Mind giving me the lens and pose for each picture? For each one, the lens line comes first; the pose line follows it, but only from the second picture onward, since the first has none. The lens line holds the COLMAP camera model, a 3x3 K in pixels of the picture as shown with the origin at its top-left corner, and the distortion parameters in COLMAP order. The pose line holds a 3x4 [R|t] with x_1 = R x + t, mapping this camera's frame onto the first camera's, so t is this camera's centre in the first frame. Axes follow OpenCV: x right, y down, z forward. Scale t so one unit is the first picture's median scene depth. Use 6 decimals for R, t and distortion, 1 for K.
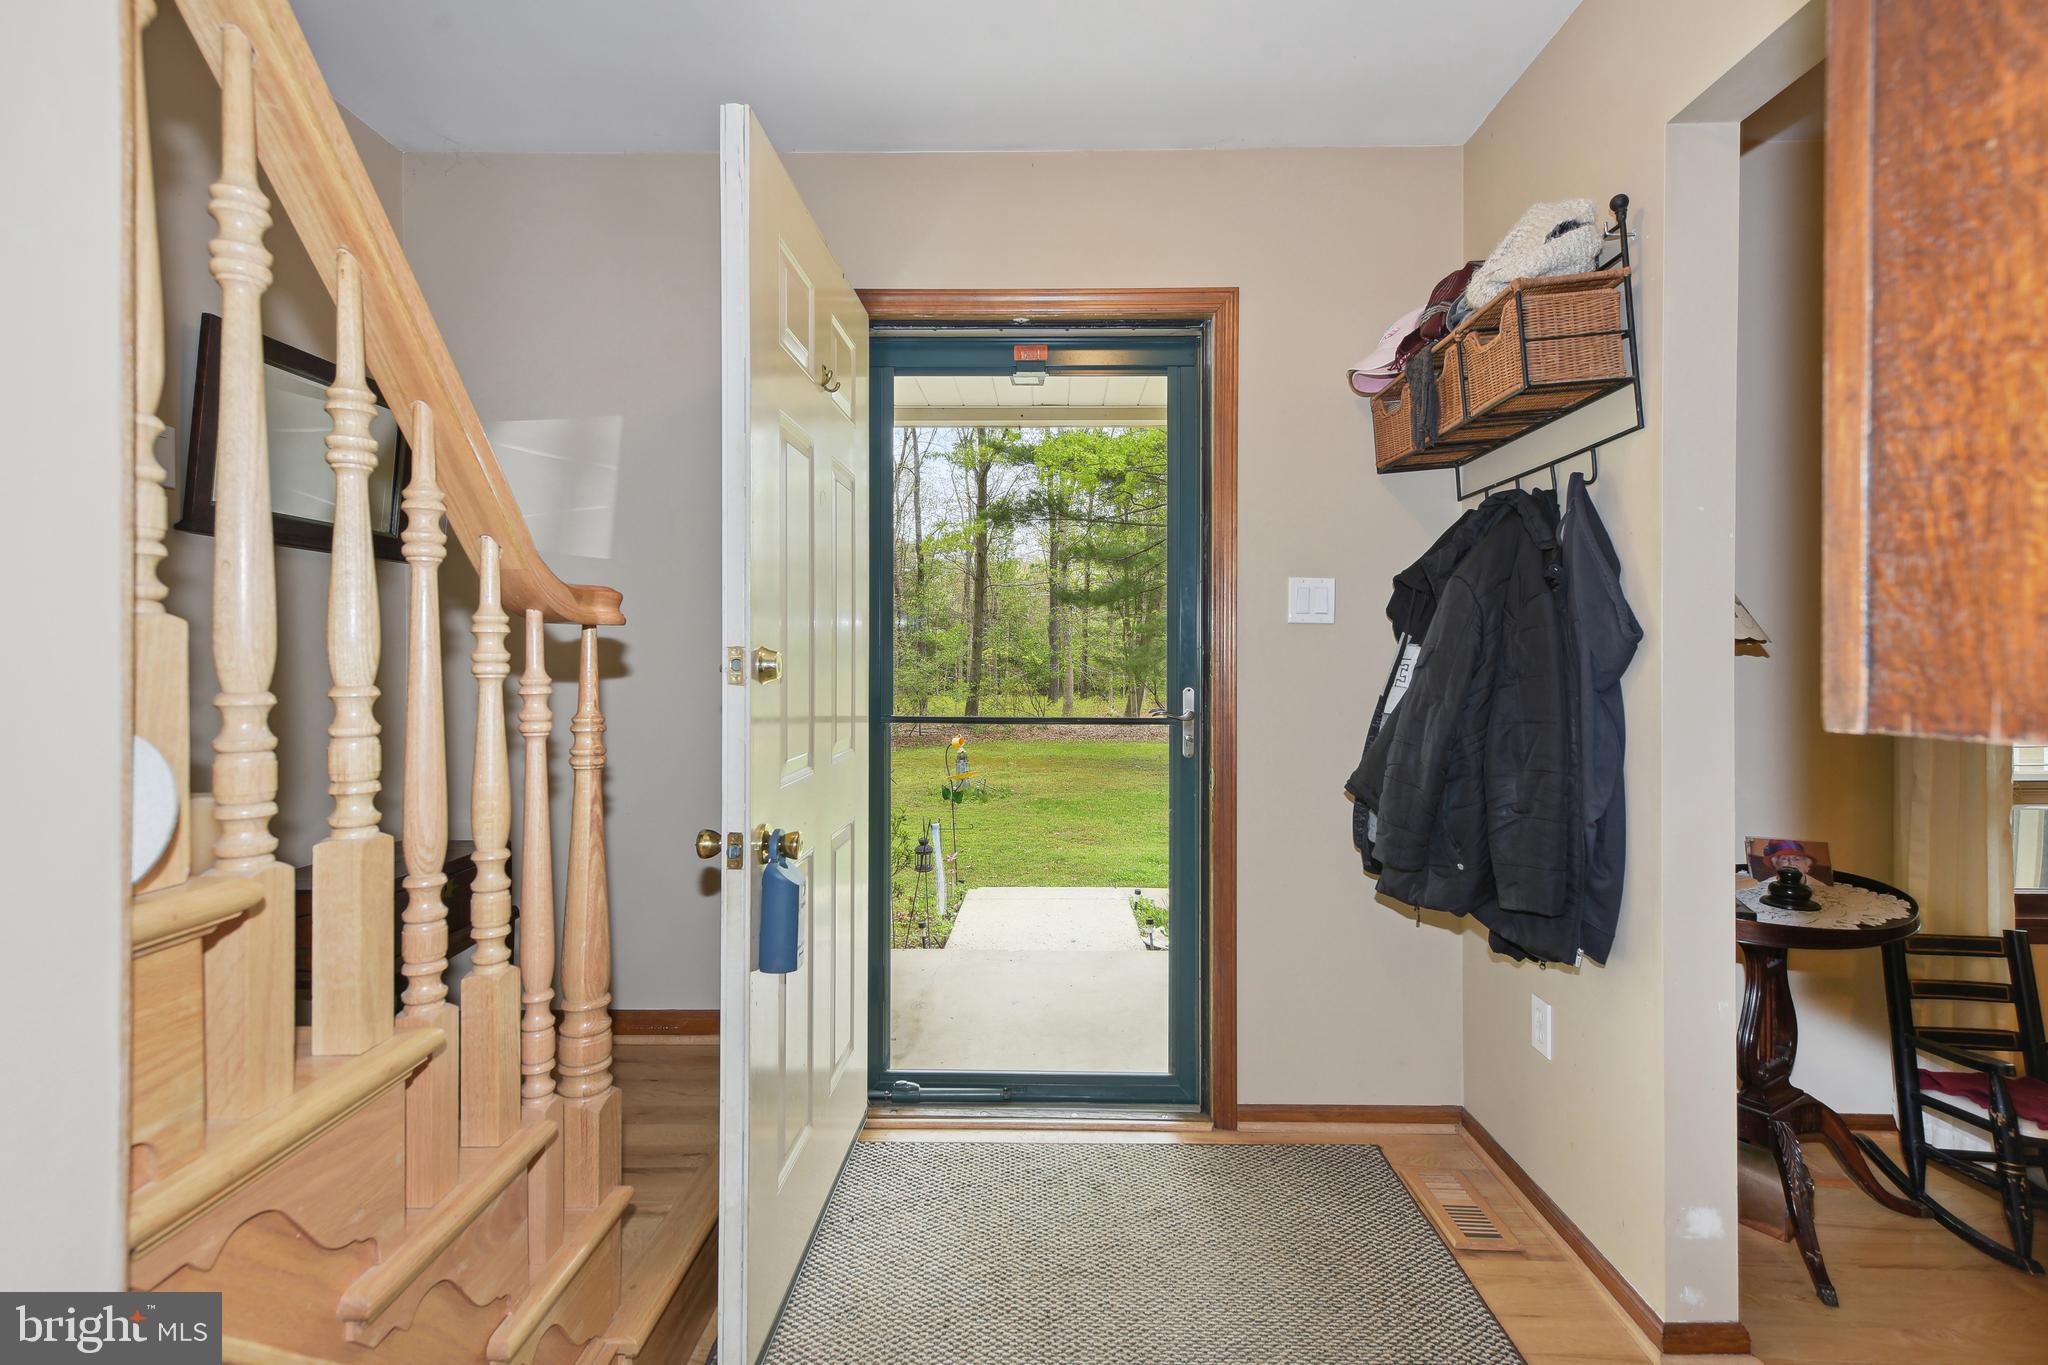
lens RADIAL K [[980.5, 0, 1010.1], [0, 980.5, 662.6], [0, 0, 1]] dist [0.010300, 0.000133]
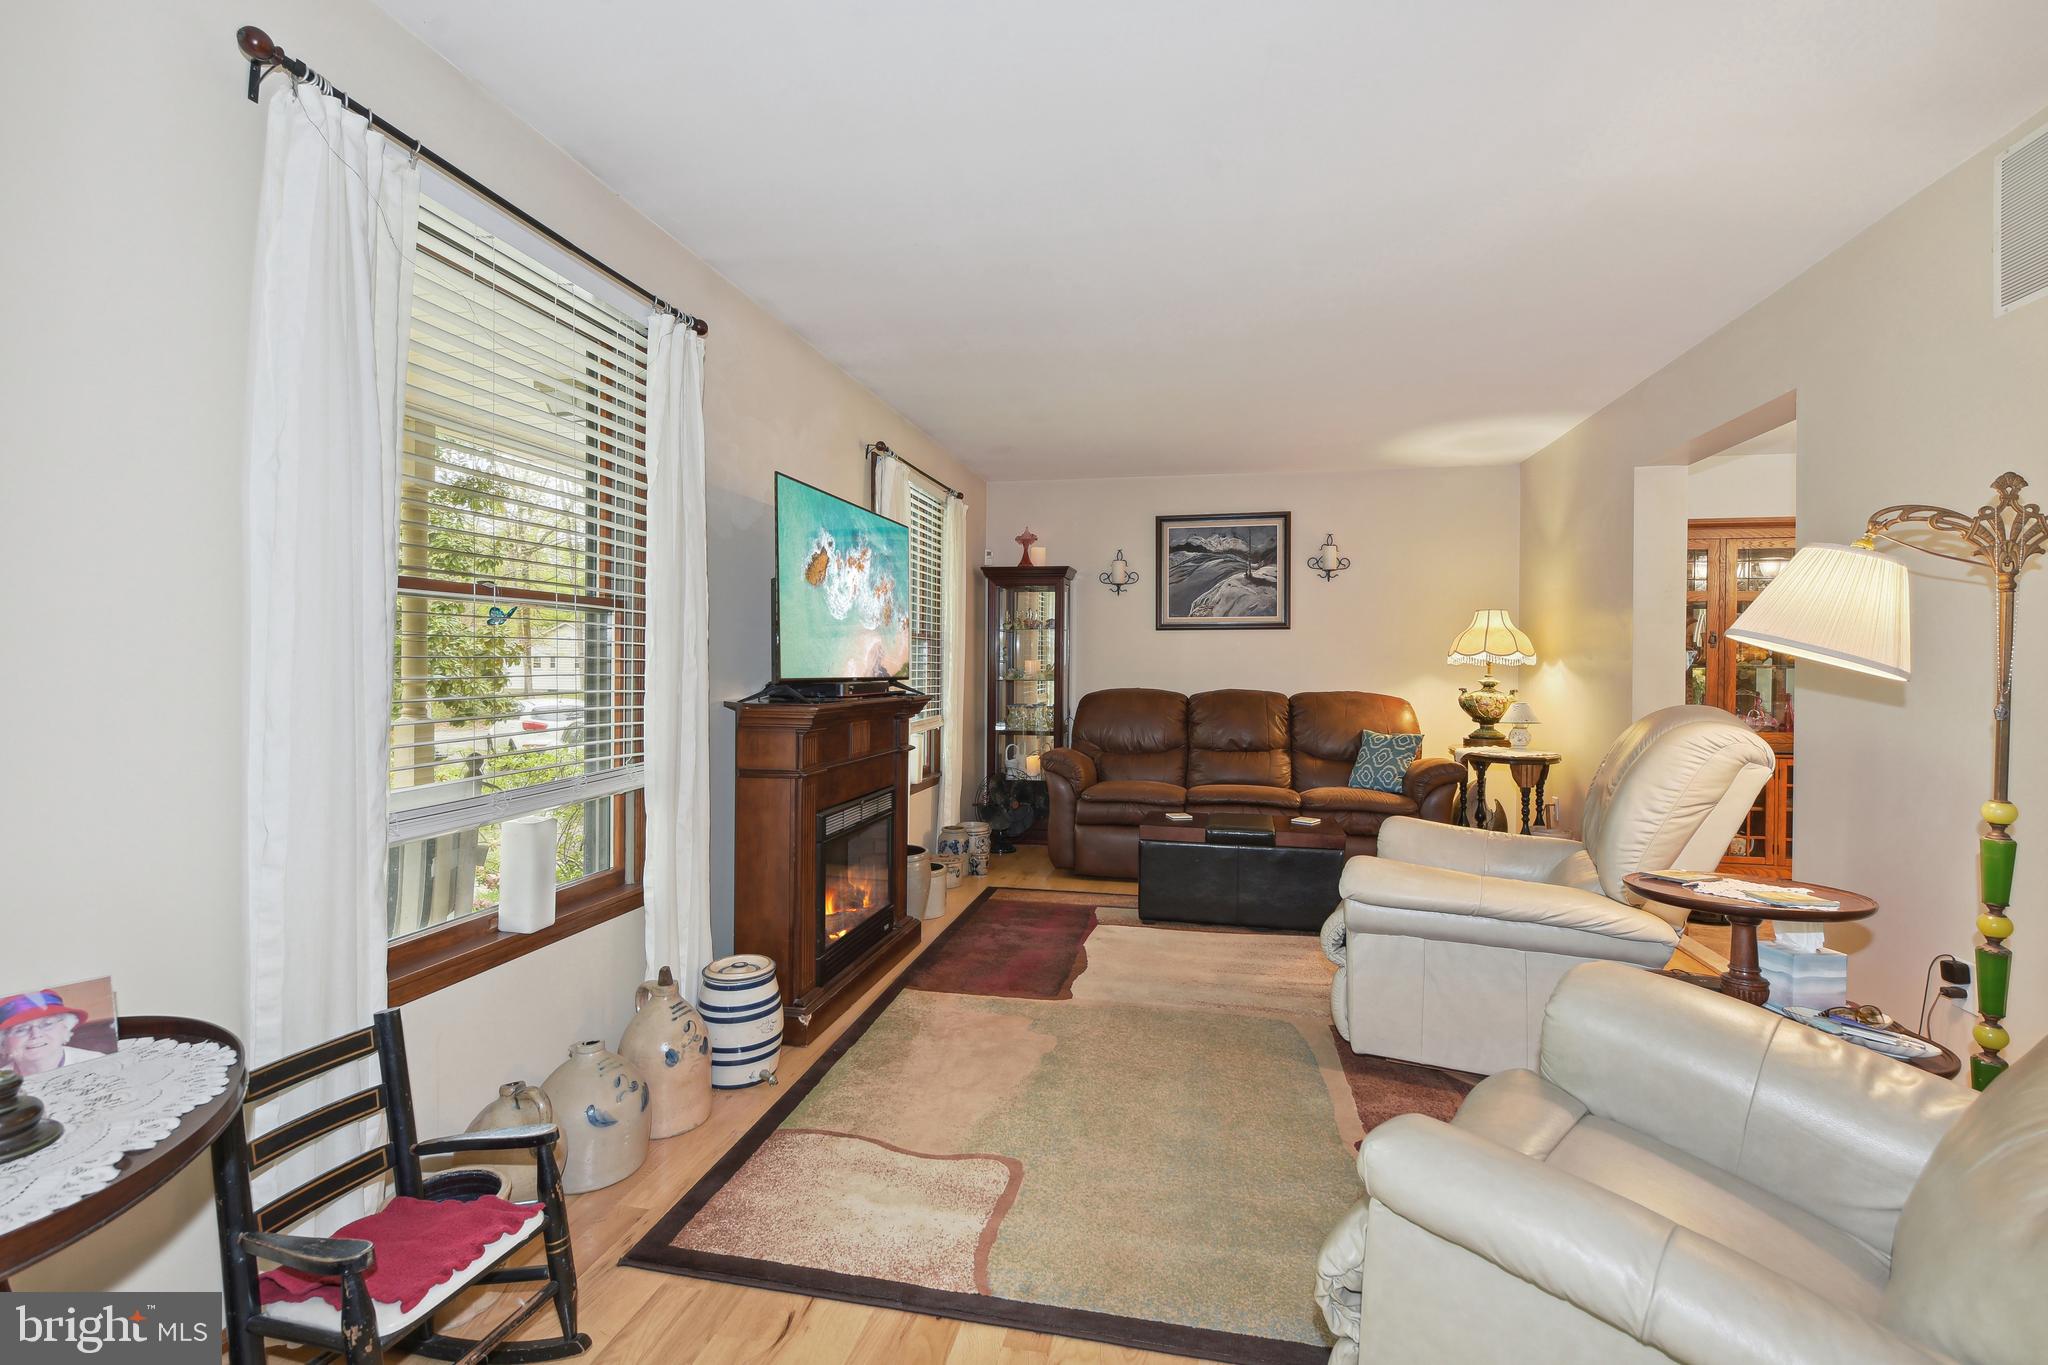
lens RADIAL K [[920.8, 0, 1019.9], [0, 920.8, 666.8], [0, 0, 1]] dist [-0.000142, -0.000065]
pose [[0.204532, 0.005732, 0.978843, 0.408997], [-0.006311, 0.999970, -0.004537, 0.000052], [-0.978840, -0.005250, 0.204562, 0.370004]]
